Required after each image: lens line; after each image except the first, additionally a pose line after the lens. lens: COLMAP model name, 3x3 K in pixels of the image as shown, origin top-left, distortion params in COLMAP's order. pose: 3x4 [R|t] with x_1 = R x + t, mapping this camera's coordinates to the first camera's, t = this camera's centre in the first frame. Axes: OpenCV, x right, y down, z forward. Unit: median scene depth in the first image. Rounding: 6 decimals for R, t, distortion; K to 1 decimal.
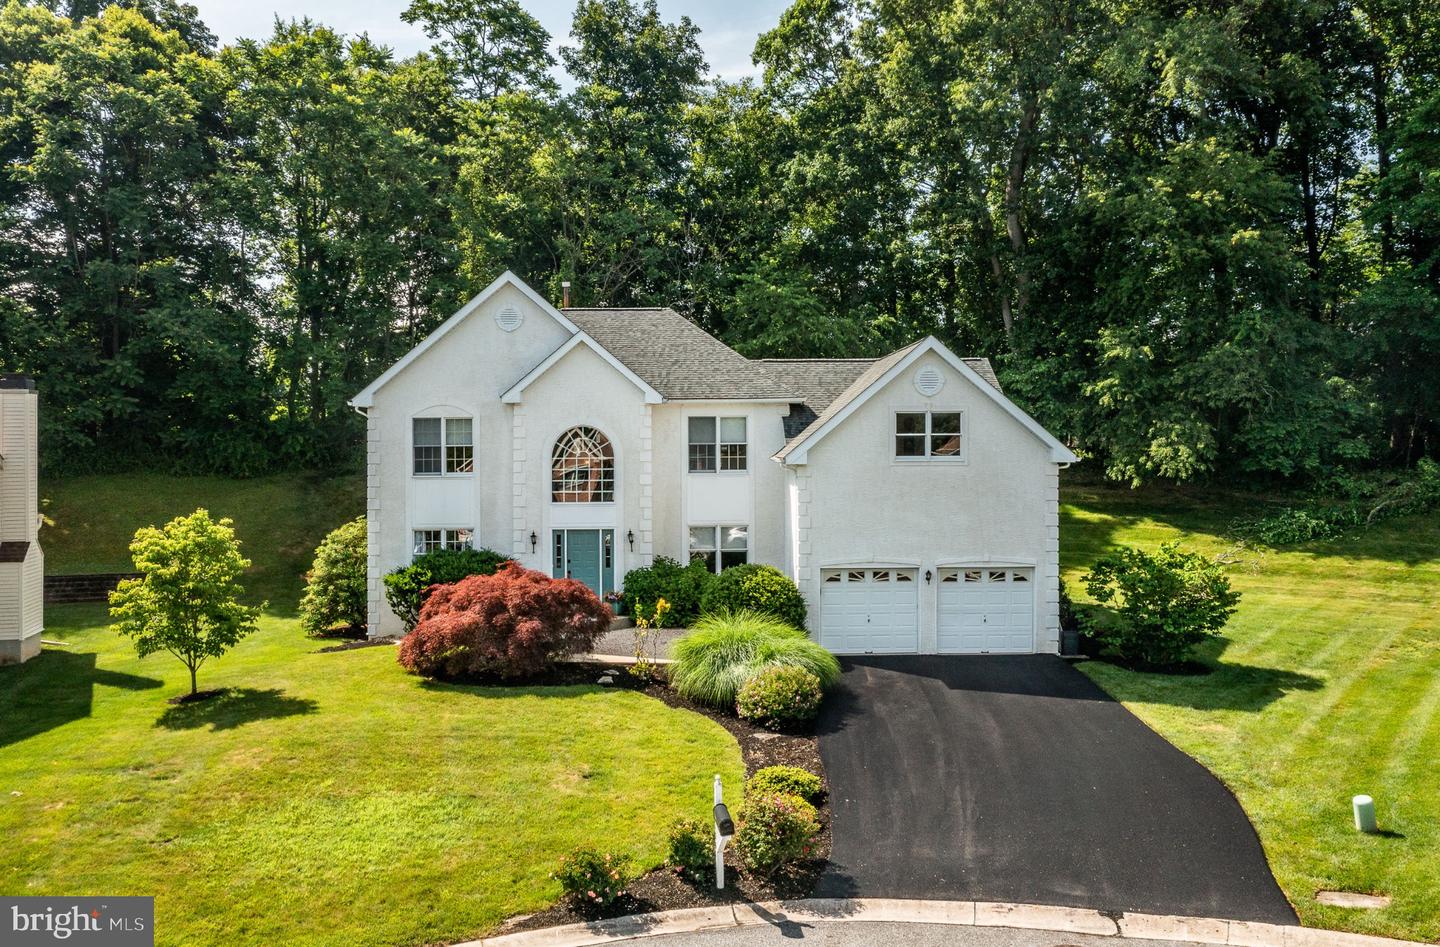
lens RADIAL K [[1194.2, 0, 720.0], [0, 1194.2, 473.5], [0, 0, 1]] dist [-0.004137, -0.002130]
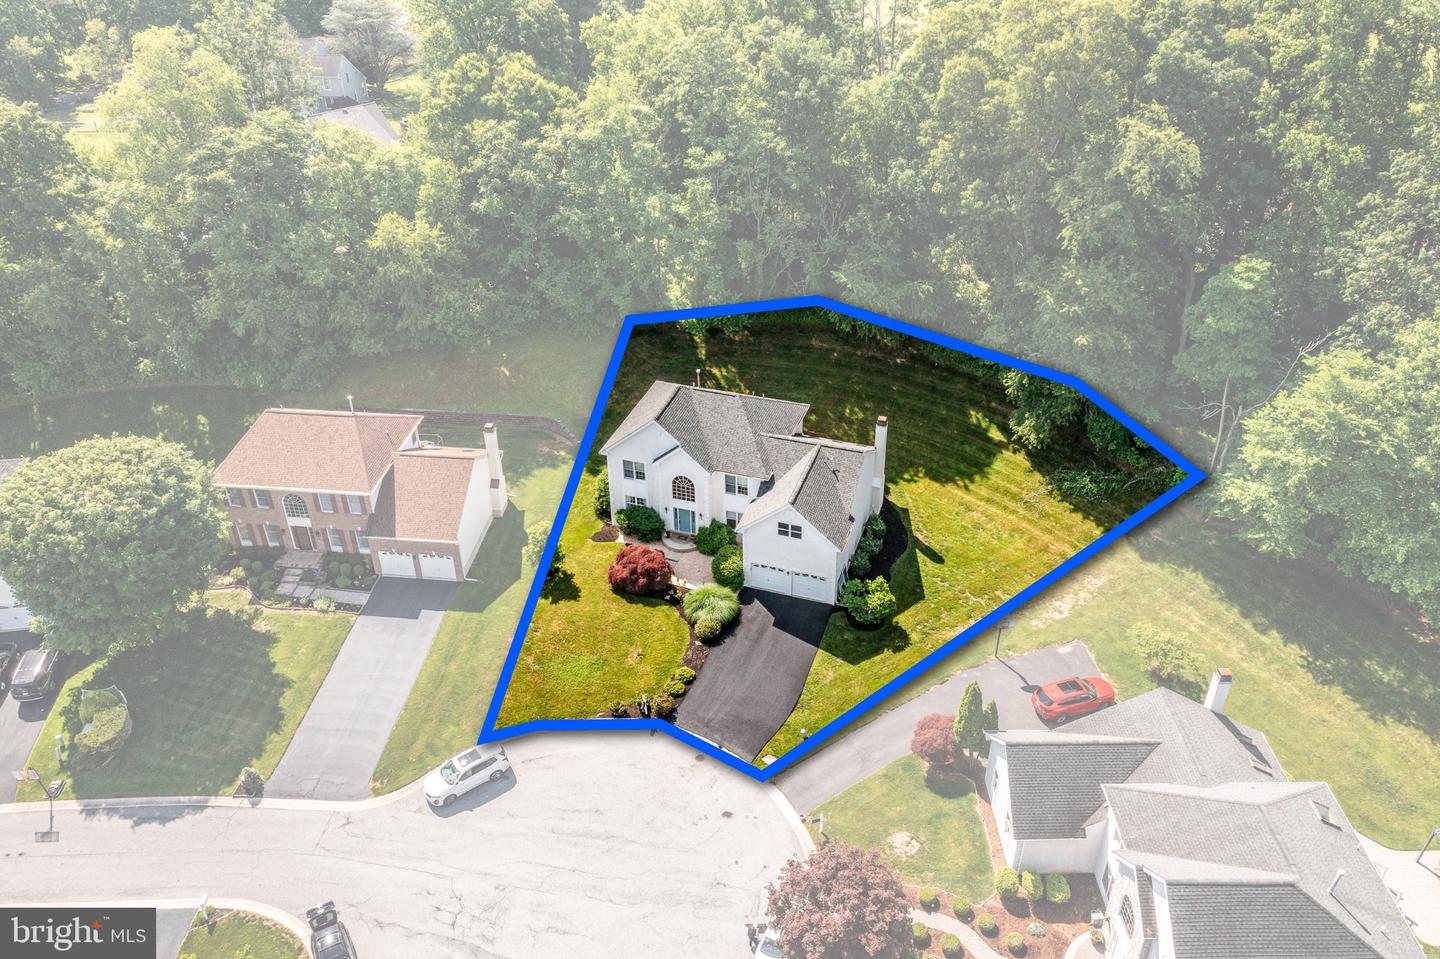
lens RADIAL K [[1136.0, 0, 714.8], [0, 1136.0, 480.1], [0, 0, 1]] dist [-0.004438, 0.054509]
pose [[0.937399, 0.189390, -0.292259, 0.664571], [-0.001446, 0.841312, 0.540548, -1.352514], [0.348255, -0.506286, 0.788919, -0.908462]]
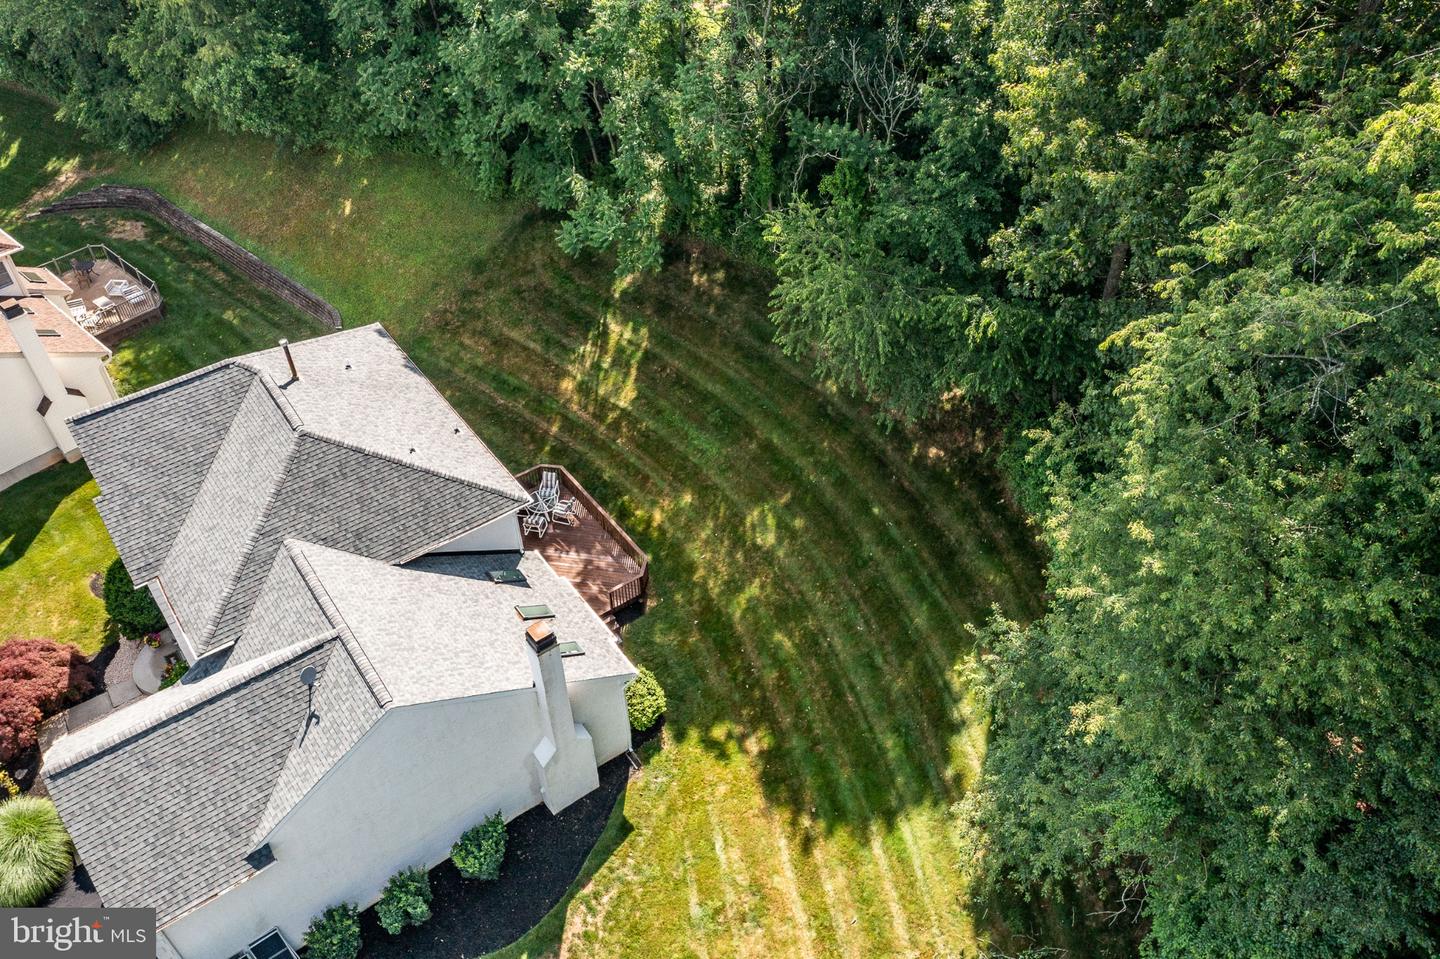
lens RADIAL K [[1163.2, 0, 697.8], [0, 1163.2, 438.2], [0, 0, 1]] dist [0.004199, 0.081474]
pose [[0.560000, 0.538256, -0.629826, 0.854312], [0.011141, 0.755245, 0.655347, -0.871343], [0.828418, -0.374011, 0.416941, 1.018950]]
